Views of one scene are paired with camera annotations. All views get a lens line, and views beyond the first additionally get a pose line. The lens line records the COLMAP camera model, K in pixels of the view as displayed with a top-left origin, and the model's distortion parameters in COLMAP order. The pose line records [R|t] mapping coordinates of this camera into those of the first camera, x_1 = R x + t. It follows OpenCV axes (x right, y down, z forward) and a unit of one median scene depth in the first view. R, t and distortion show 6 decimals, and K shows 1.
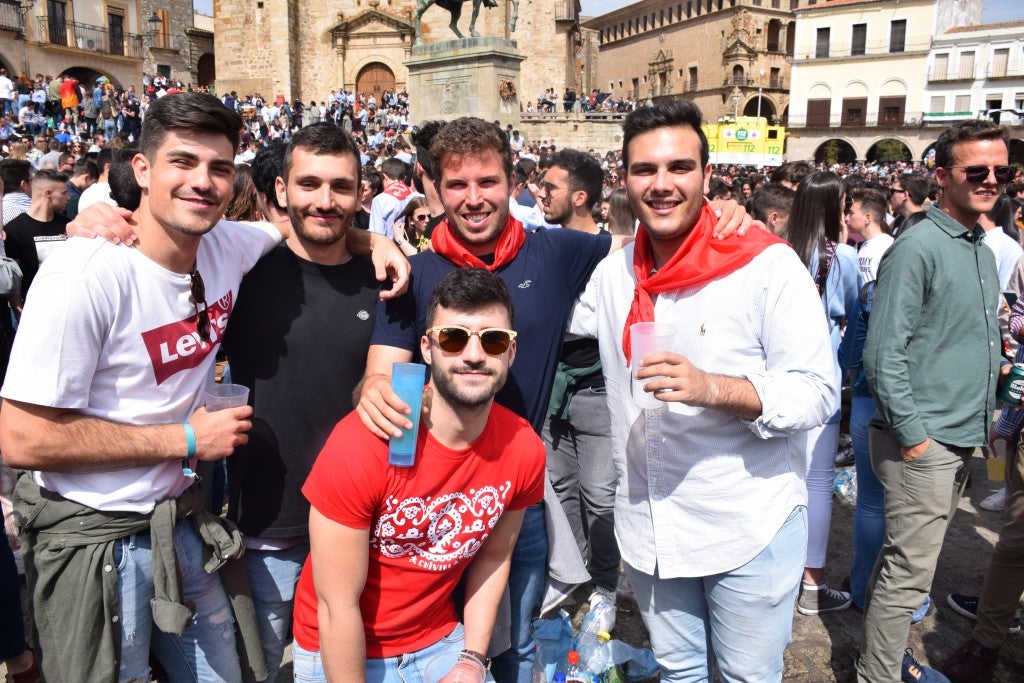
lens RADIAL K [[795.1, 0, 503.8], [0, 795.1, 338.9], [0, 0, 1]] dist [-0.154638, 0.106489]
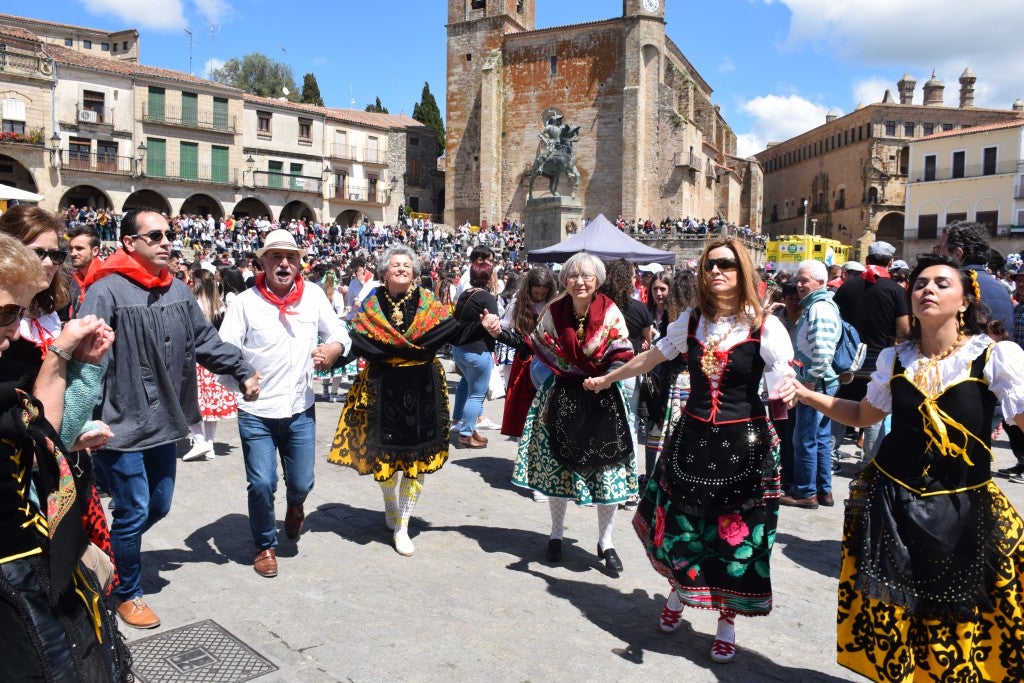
lens RADIAL K [[797.3, 0, 504.2], [0, 797.3, 339.7], [0, 0, 1]] dist [-0.155396, 0.109073]
pose [[0.944443, 0.033584, -0.326956, 0.218934], [-0.075598, 0.990292, -0.116652, 0.069188], [0.319864, 0.134888, 0.937813, -0.316334]]
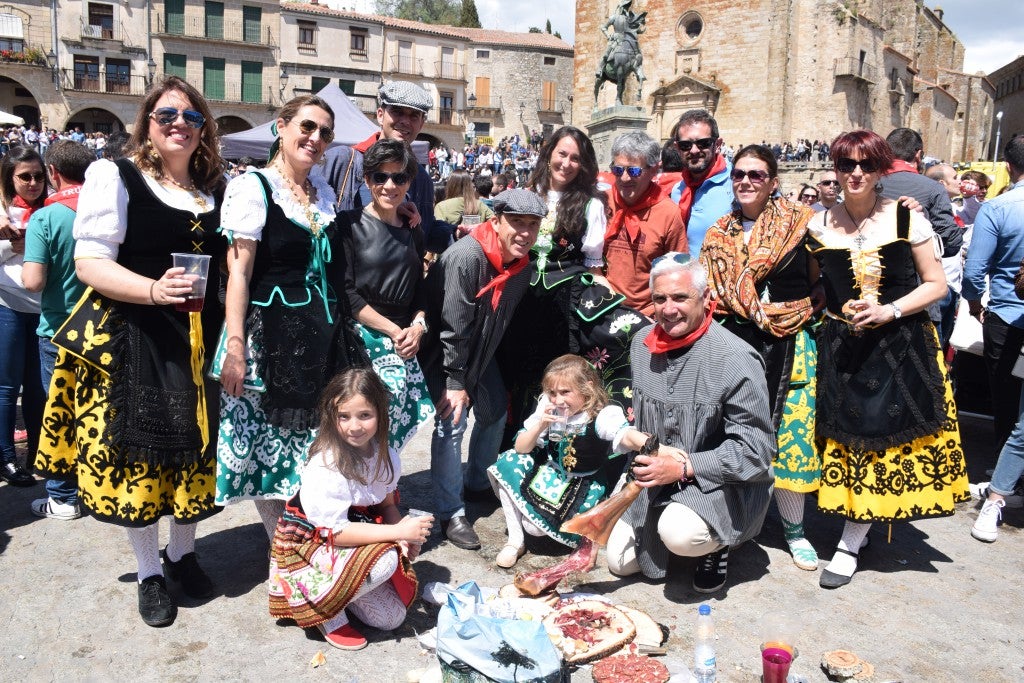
lens RADIAL K [[795.1, 0, 503.8], [0, 795.1, 338.9], [0, 0, 1]] dist [-0.154638, 0.106489]
pose [[0.803653, 0.108601, -0.585105, 0.316813], [-0.143267, 0.989597, -0.013101, 0.024123], [0.577596, 0.094355, 0.810851, -0.074645]]
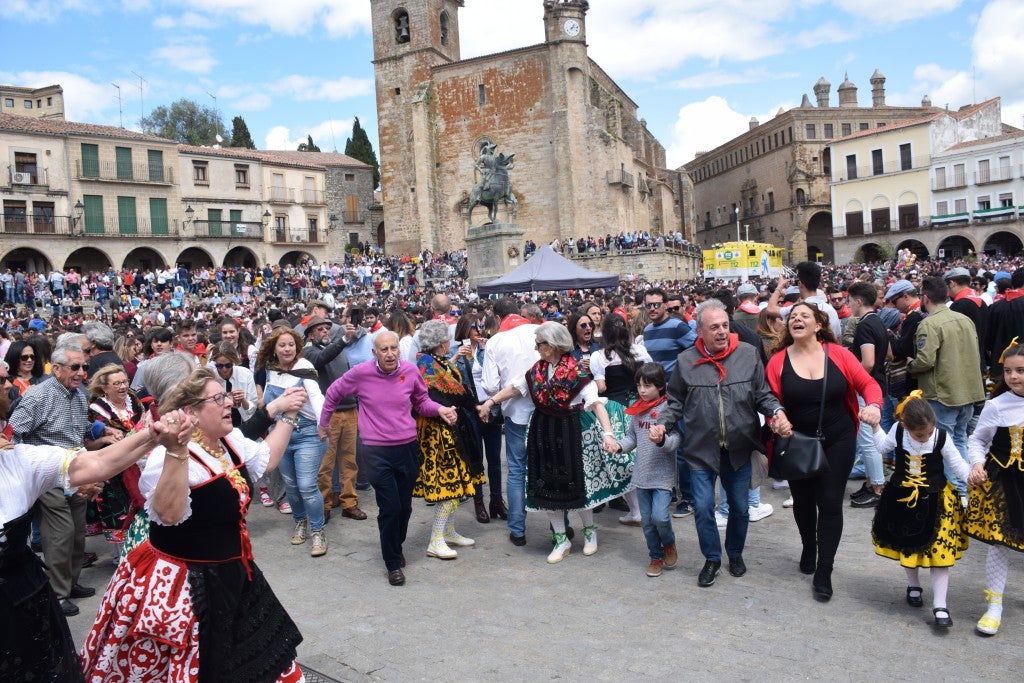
lens RADIAL K [[797.3, 0, 504.2], [0, 797.3, 339.7], [0, 0, 1]] dist [-0.155396, 0.109073]
pose [[0.963234, -0.055121, -0.262947, 0.218636], [0.016429, 0.988980, -0.147134, 0.067131], [0.268159, 0.137404, 0.953525, -0.331661]]
